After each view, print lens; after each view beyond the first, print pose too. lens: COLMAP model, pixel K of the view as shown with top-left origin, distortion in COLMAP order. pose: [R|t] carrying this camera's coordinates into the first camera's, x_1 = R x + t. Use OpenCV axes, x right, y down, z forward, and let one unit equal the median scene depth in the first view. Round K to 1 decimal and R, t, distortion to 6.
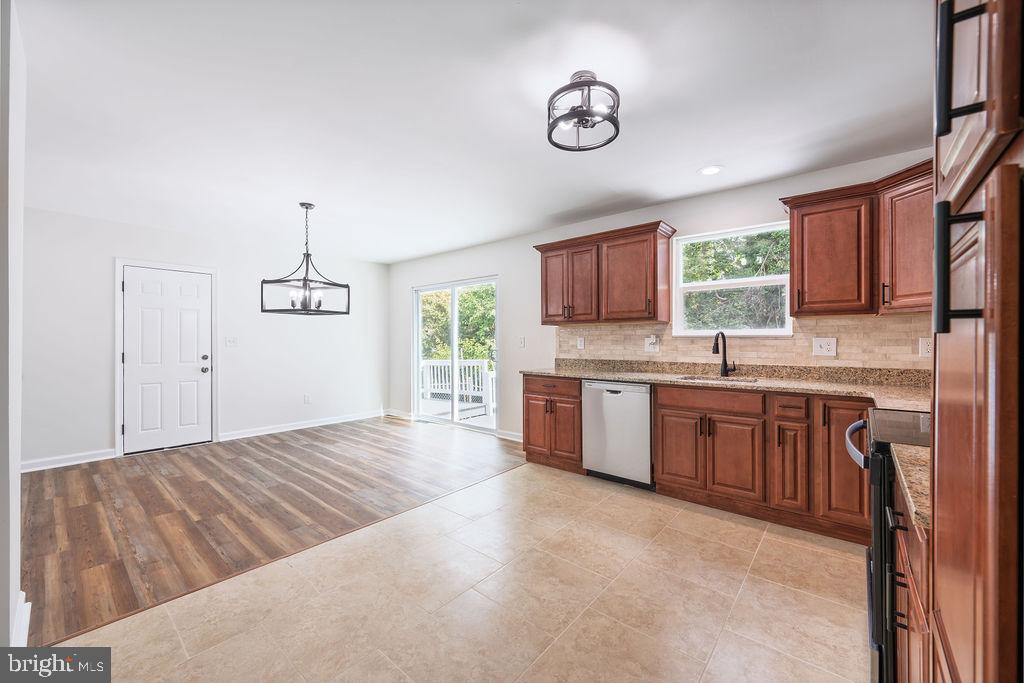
lens RADIAL K [[401.4, 0, 512.0], [0, 401.4, 341.5], [0, 0, 1]] dist [-0.001269, 0.000092]
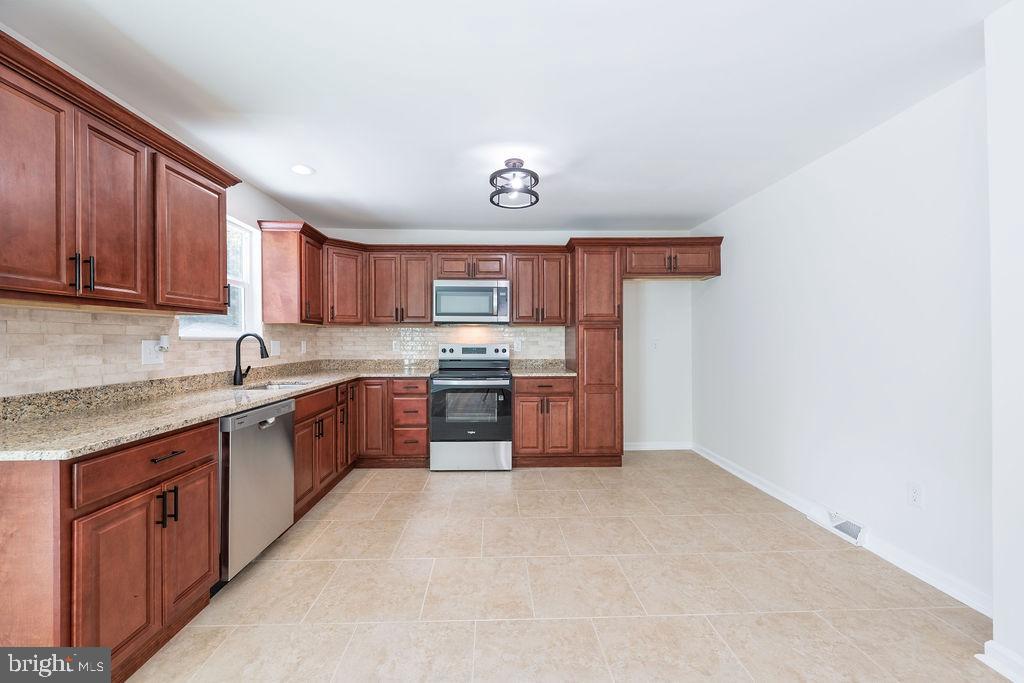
lens RADIAL K [[401.8, 0, 505.9], [0, 401.8, 340.7], [0, 0, 1]] dist [-0.000426, -0.000051]
pose [[-0.675269, 0.003248, 0.737565, -0.514732], [0.008964, 0.999953, 0.003803, -0.007266], [-0.737517, 0.009180, -0.675266, 1.183449]]
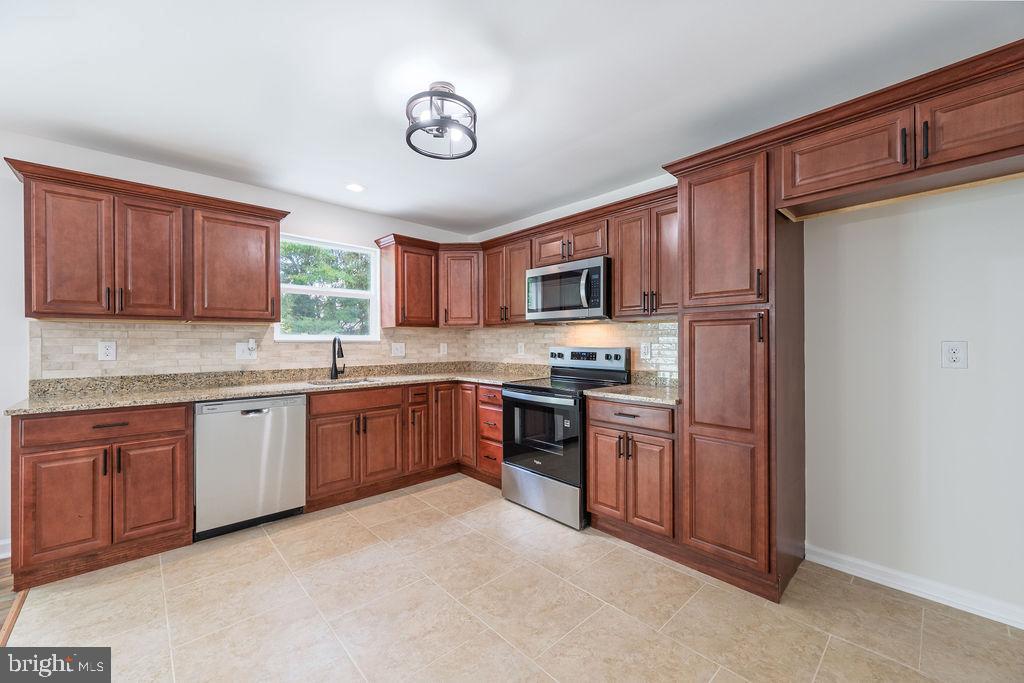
lens RADIAL K [[401.4, 0, 512.0], [0, 401.4, 341.5], [0, 0, 1]] dist [-0.001269, 0.000092]
pose [[0.112344, 0.006259, 0.993650, -0.481470], [0.008357, 0.999939, -0.007243, -0.000794], [-0.993634, 0.009118, 0.112285, 0.421515]]
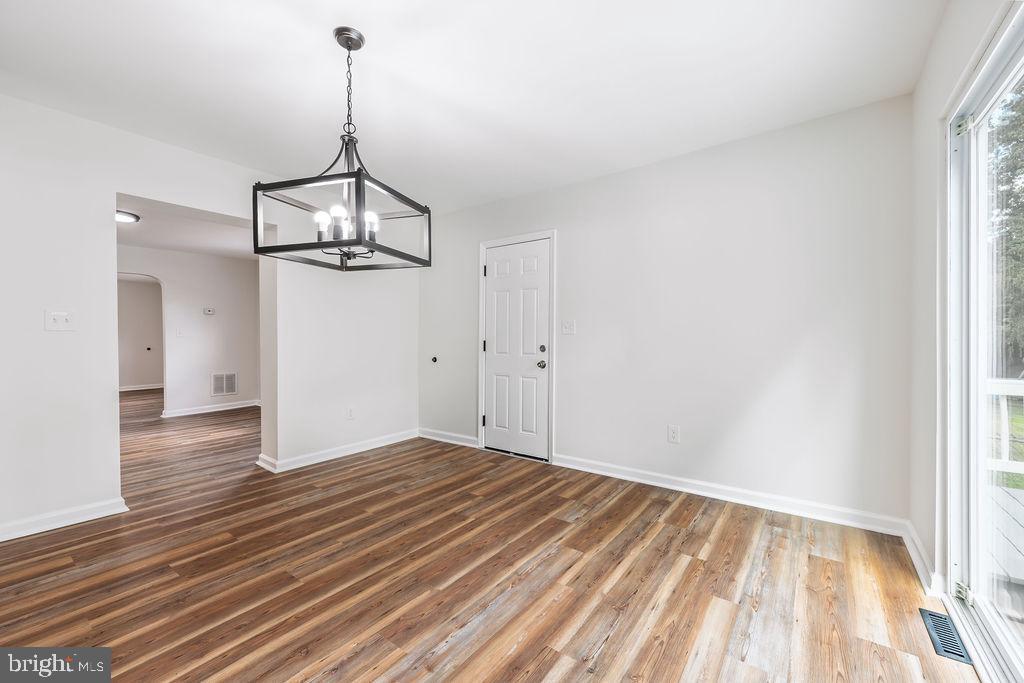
lens RADIAL K [[408.8, 0, 531.8], [0, 408.8, 338.8], [0, 0, 1]] dist [-0.001104, -0.000124]
pose [[0.095743, 0.003183, -0.995401, 0.009205], [-0.000692, 0.999995, 0.003131, 0.028590], [0.995406, 0.000389, 0.095745, 1.340839]]
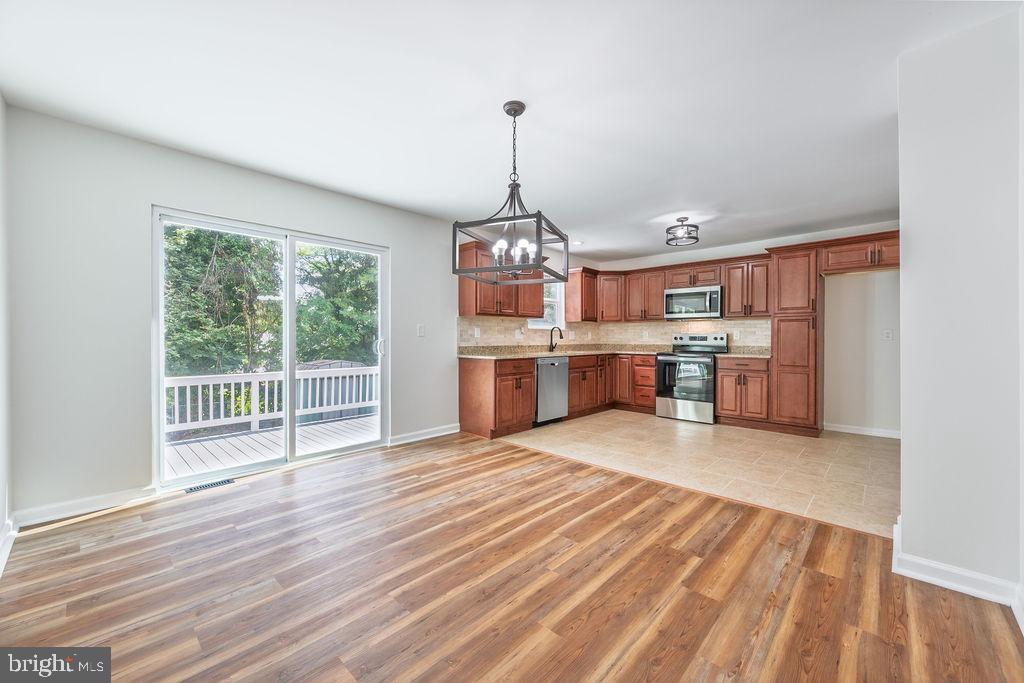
lens RADIAL K [[401.4, 0, 512.0], [0, 401.4, 341.5], [0, 0, 1]] dist [-0.001269, 0.000092]
pose [[0.047726, -0.004785, 0.998849, -1.313752], [0.002911, 0.999985, 0.004652, 0.032764], [-0.998856, 0.002686, 0.047739, 1.113233]]
